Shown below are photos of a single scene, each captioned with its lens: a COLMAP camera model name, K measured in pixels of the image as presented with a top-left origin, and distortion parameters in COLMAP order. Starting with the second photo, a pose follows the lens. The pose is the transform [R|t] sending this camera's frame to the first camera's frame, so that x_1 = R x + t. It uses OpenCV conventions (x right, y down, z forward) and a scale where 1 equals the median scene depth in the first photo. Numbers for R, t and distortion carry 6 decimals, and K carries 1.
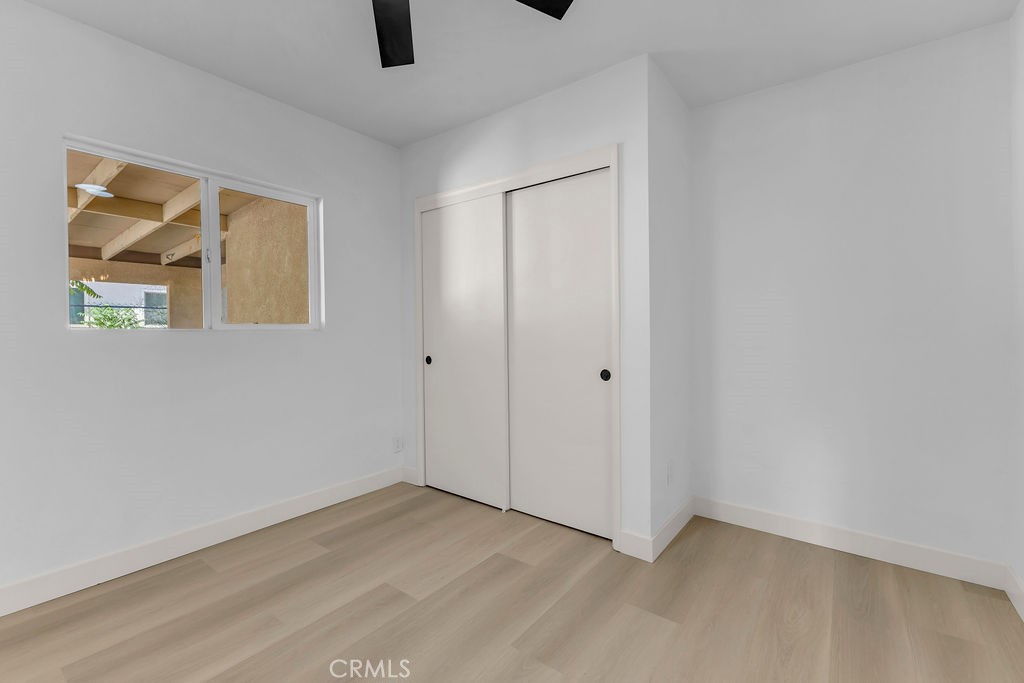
lens RADIAL K [[433.4, 0, 516.2], [0, 433.4, 338.5], [0, 0, 1]] dist [-0.003016, -0.000138]
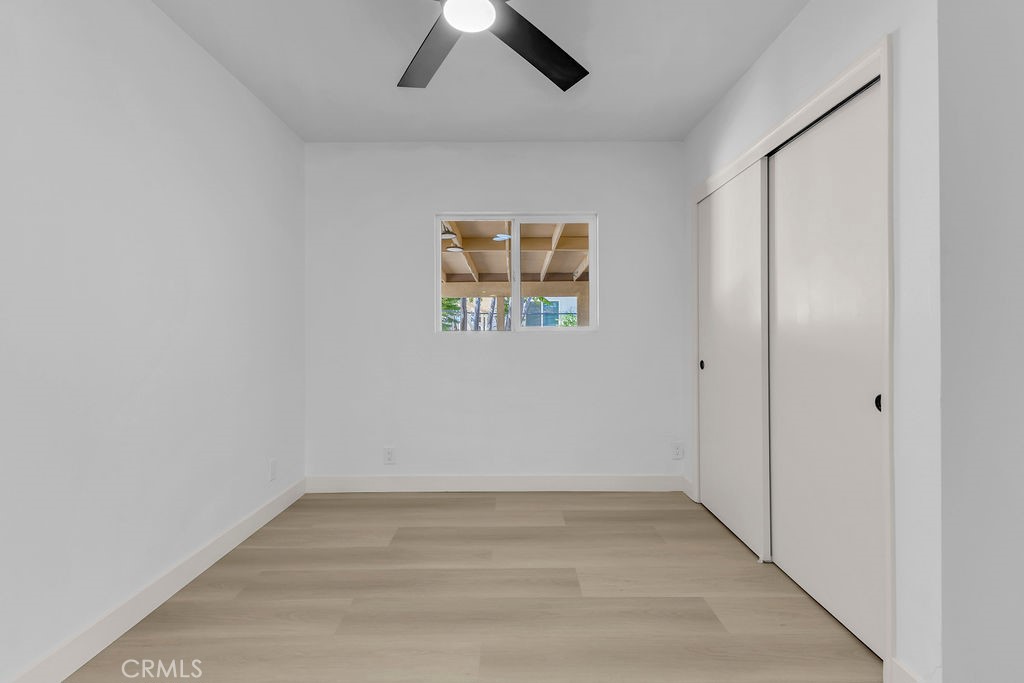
lens RADIAL K [[433.4, 0, 514.5], [0, 433.4, 336.8], [0, 0, 1]] dist [-0.003016, -0.000138]
pose [[0.612569, 0.010676, -0.790345, 0.321351], [-0.013904, 0.999900, 0.002731, -0.006475], [0.790295, 0.009316, 0.612656, 0.159034]]
